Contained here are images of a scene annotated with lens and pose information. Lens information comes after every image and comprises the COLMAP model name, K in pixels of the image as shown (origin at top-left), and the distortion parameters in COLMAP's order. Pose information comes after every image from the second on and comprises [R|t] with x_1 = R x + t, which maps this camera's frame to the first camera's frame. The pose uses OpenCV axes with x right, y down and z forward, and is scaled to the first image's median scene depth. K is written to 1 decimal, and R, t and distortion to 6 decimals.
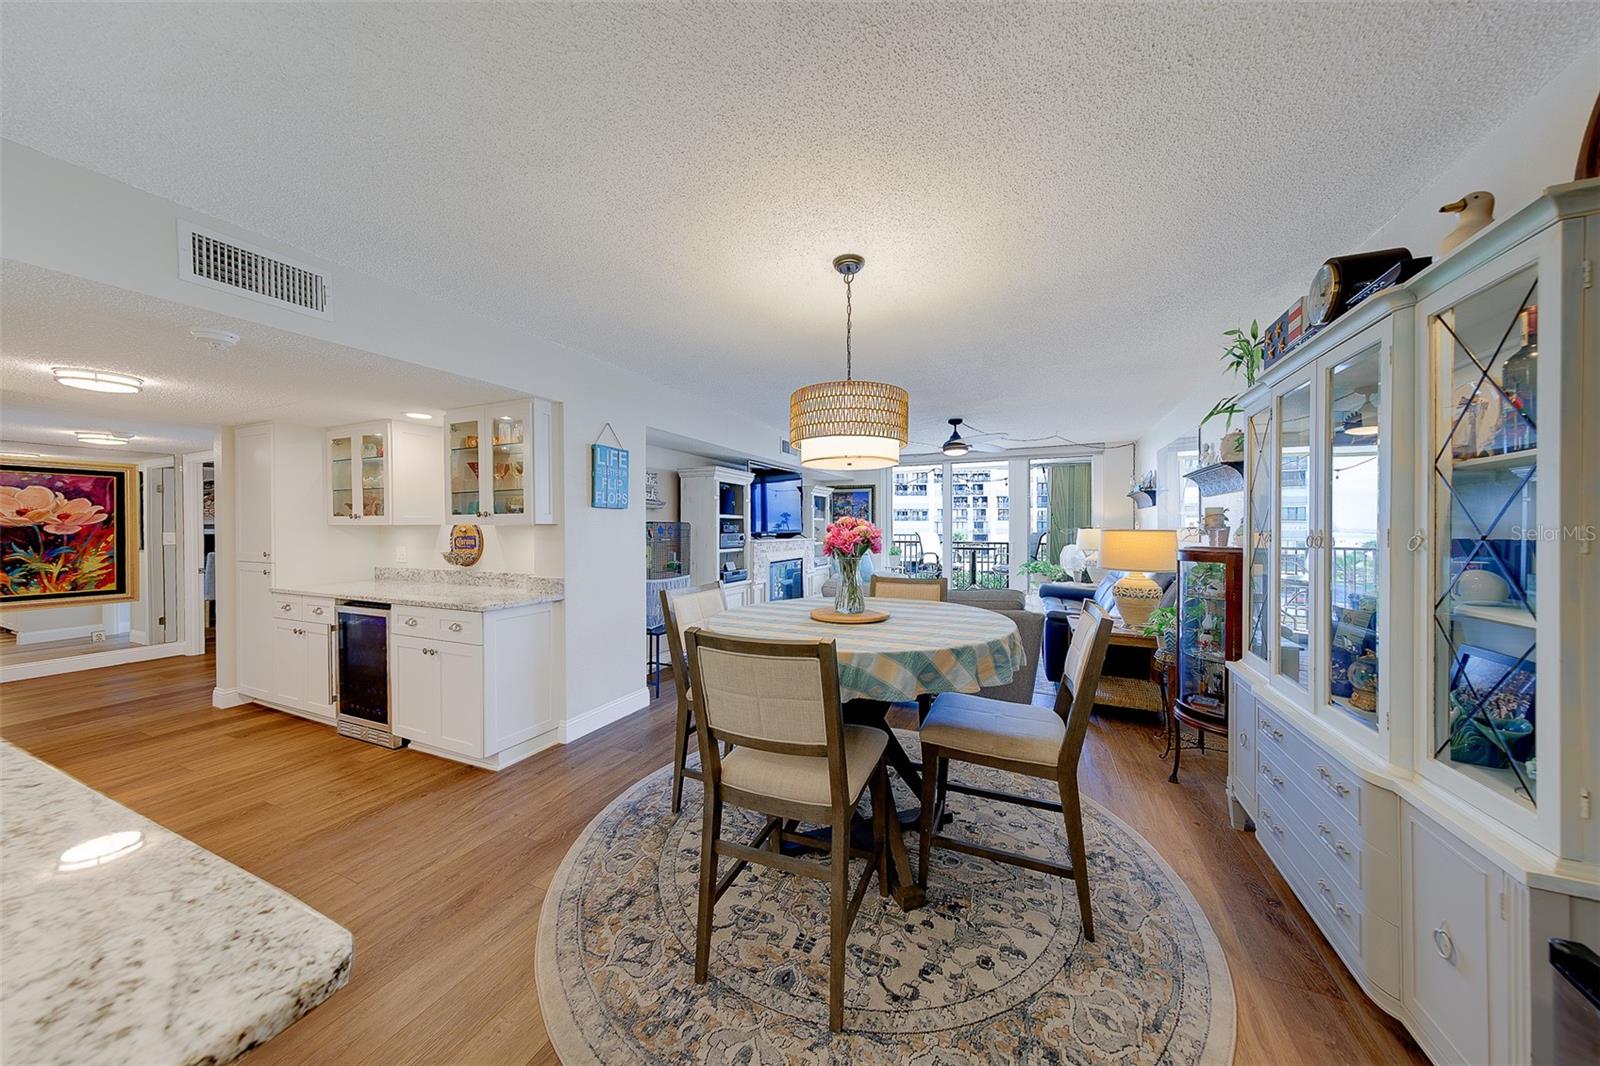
lens RADIAL K [[518.1, 0, 814.0], [0, 518.1, 527.8], [0, 0, 1]] dist [0.008245, -0.000838]
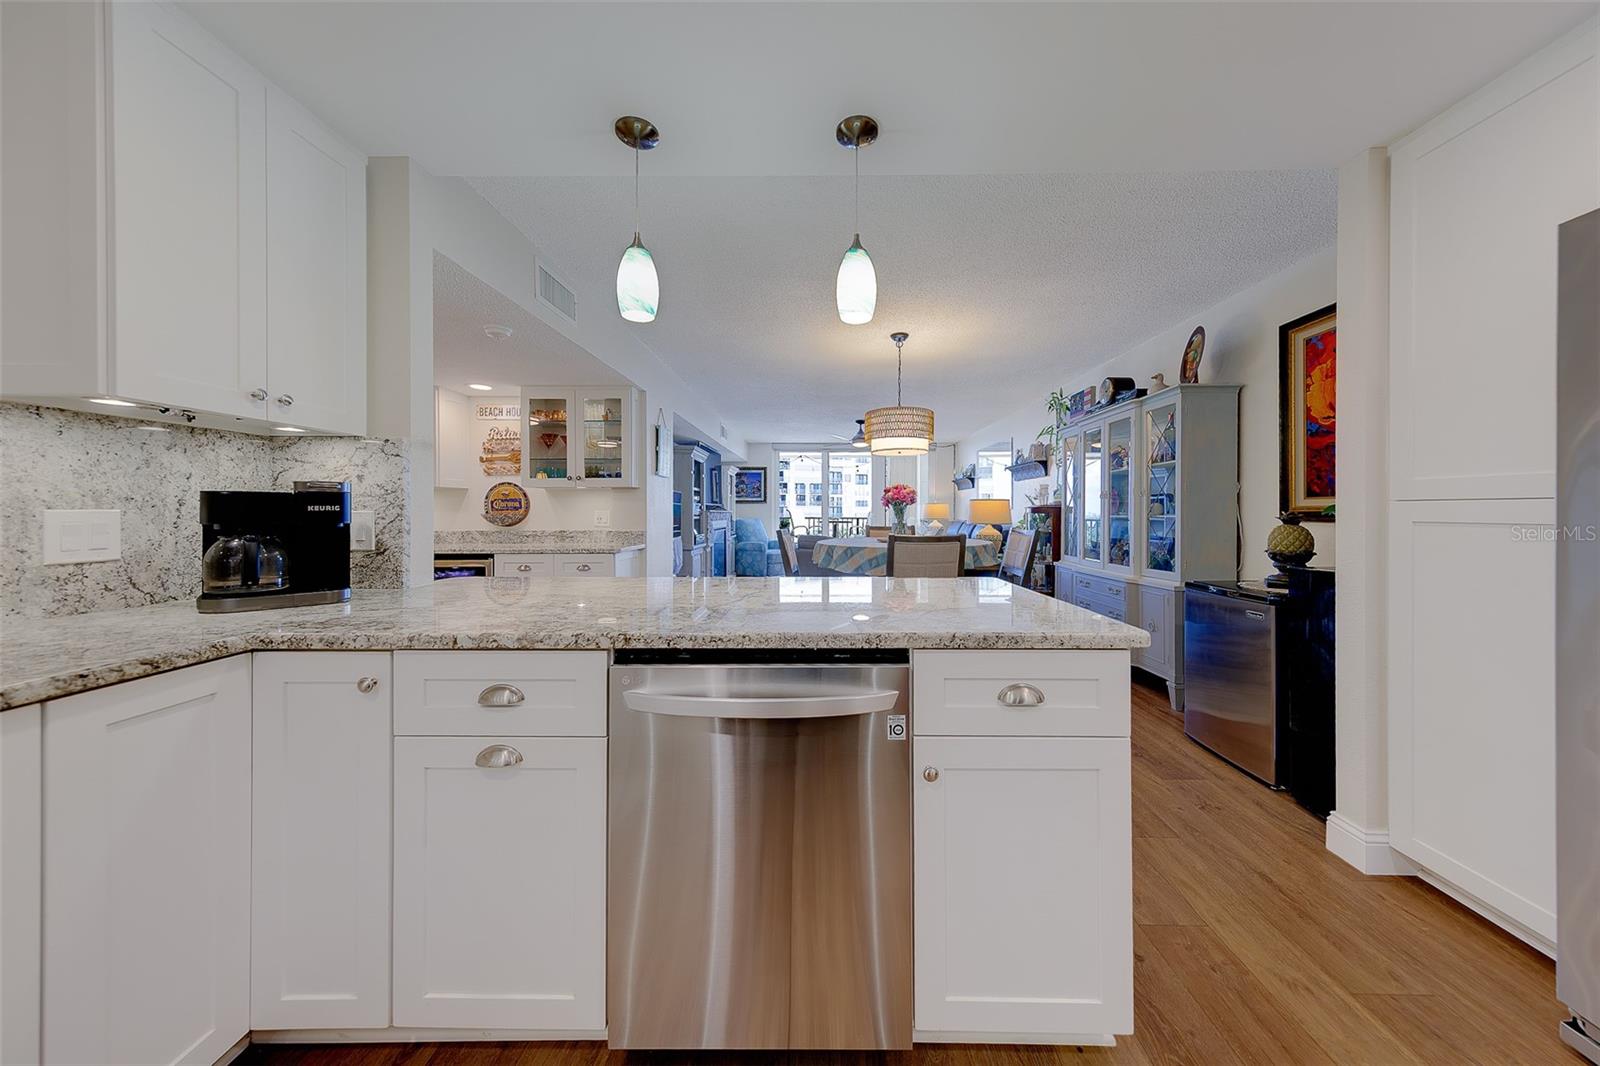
lens RADIAL K [[518.1, 0, 825.9], [0, 518.1, 510.7], [0, 0, 1]] dist [0.008245, -0.000838]
pose [[0.912649, 0.001861, 0.408740, -0.445358], [0.000693, 0.999981, -0.006099, 0.042464], [-0.408744, 0.005849, 0.912631, -0.243691]]
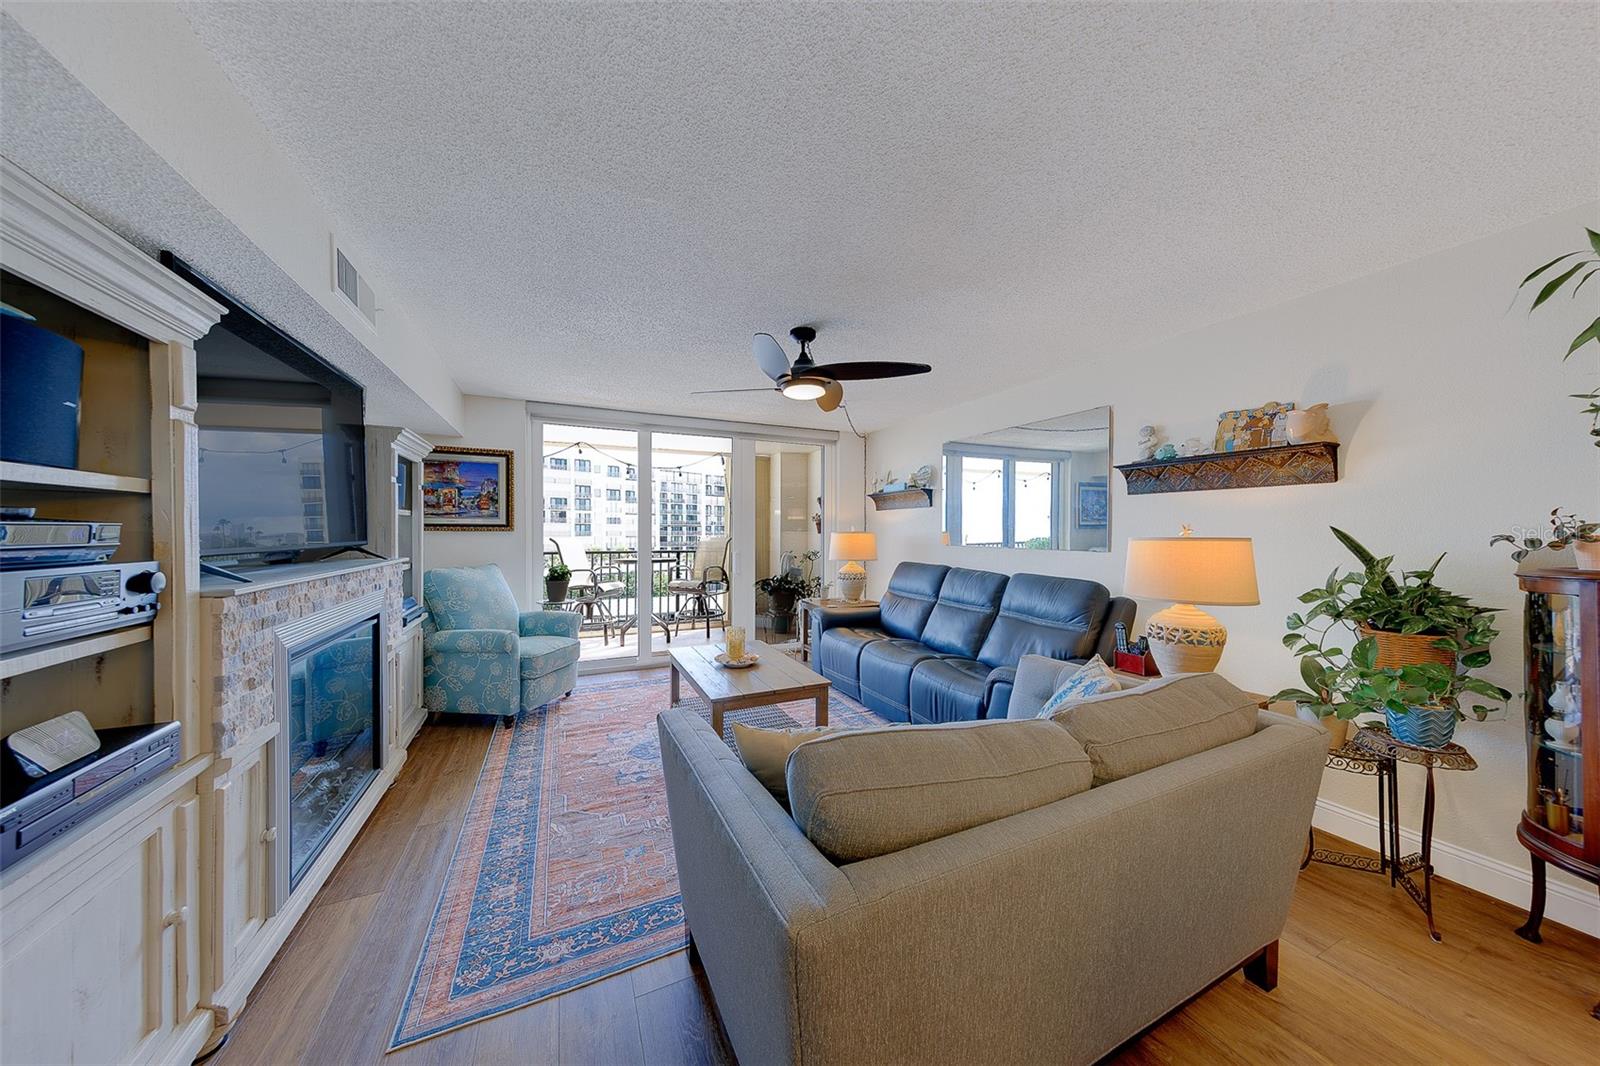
lens RADIAL K [[518.1, 0, 819.2], [0, 518.1, 529.8], [0, 0, 1]] dist [0.008245, -0.000838]
pose [[0.632589, 0.005608, 0.774467, -0.163703], [-0.002937, 0.999984, -0.004842, -0.001262], [-0.774482, 0.000789, 0.632595, 0.816993]]
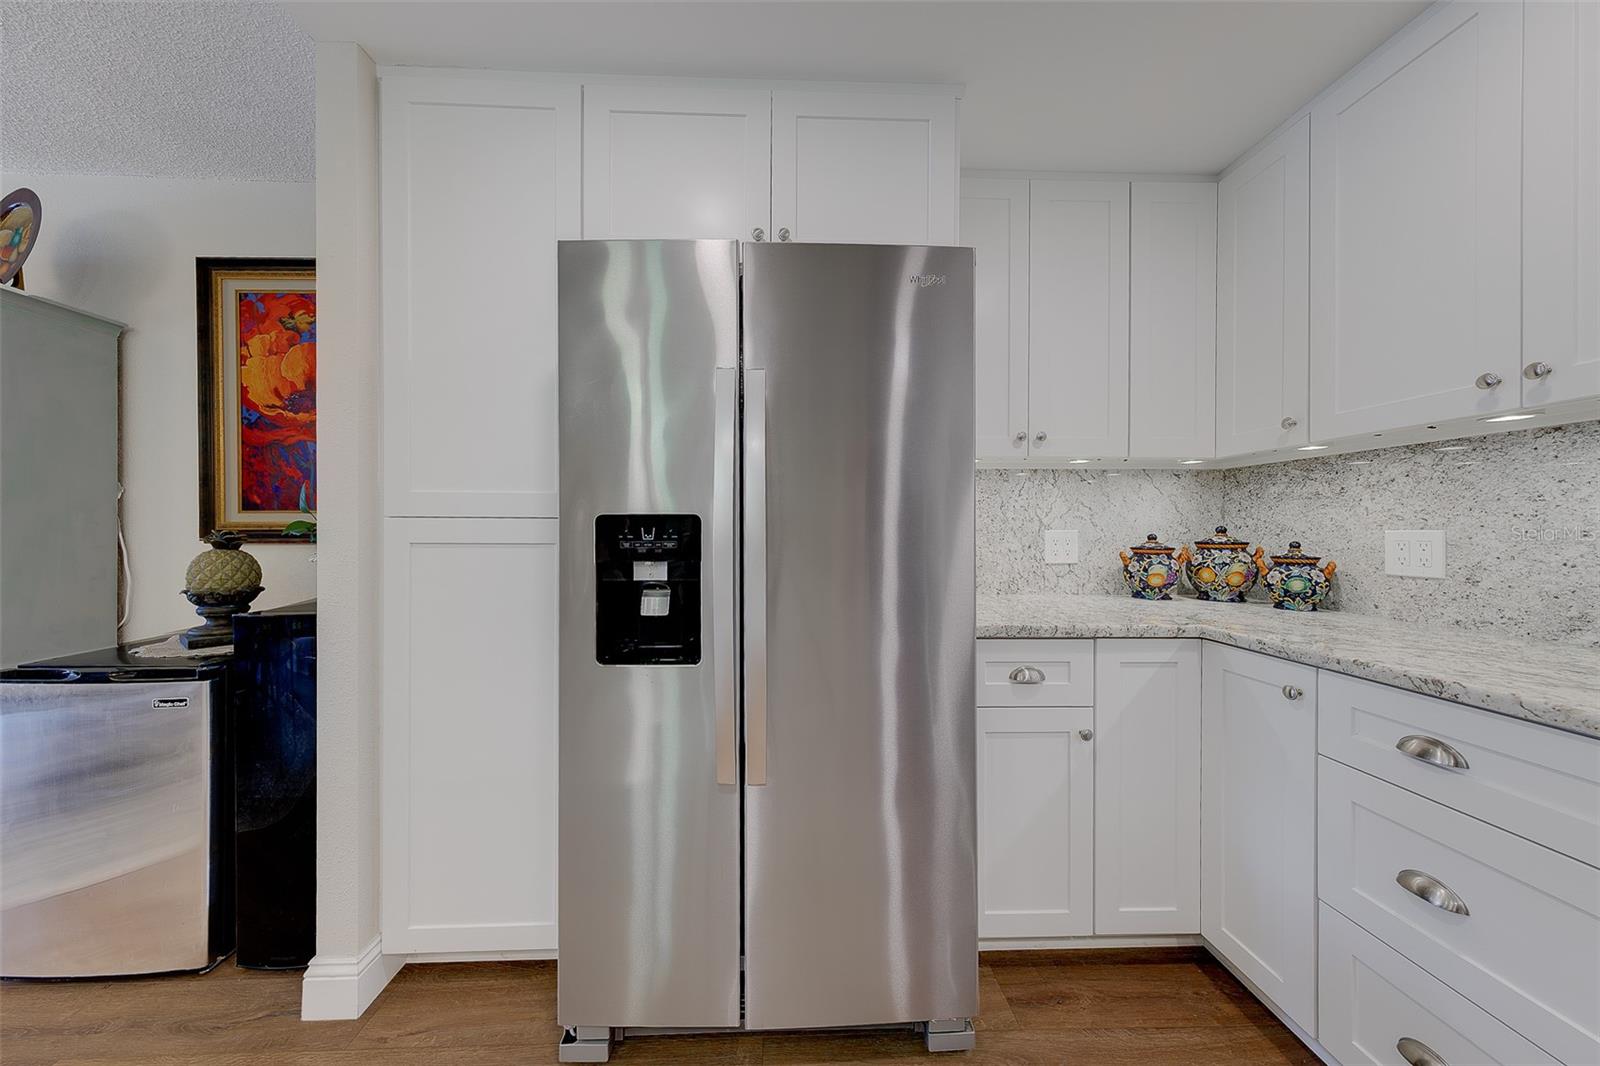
lens RADIAL K [[518.1, 0, 783.5], [0, 518.1, 533.2], [0, 0, 1]] dist [0.008245, -0.000838]
pose [[-0.429478, -0.005447, 0.903061, -0.271783], [0.002249, 0.999972, 0.007101, 0.040767], [-0.903074, 0.005081, -0.429454, -0.135223]]
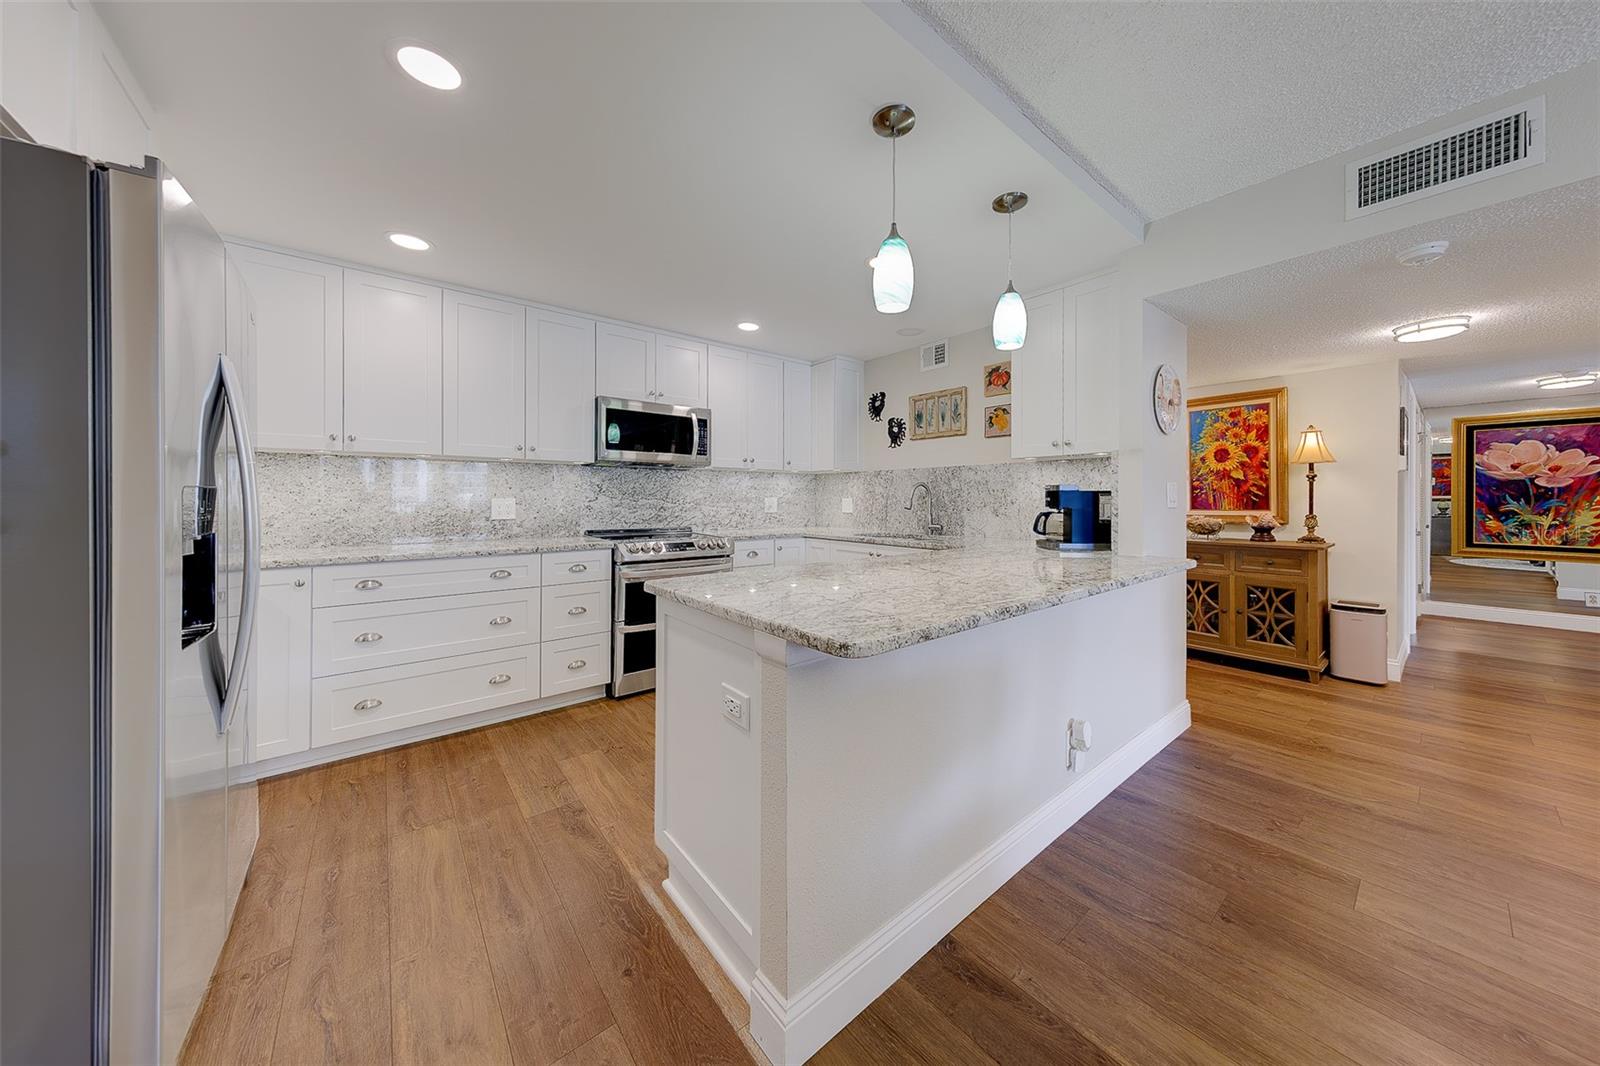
lens RADIAL K [[518.1, 0, 802.4], [0, 518.1, 498.1], [0, 0, 1]] dist [0.008245, -0.000838]
pose [[-0.465661, -0.000316, -0.884963, 0.102746], [-0.002981, 0.999995, 0.001212, 0.037750], [0.884958, 0.003202, -0.465659, 0.218409]]
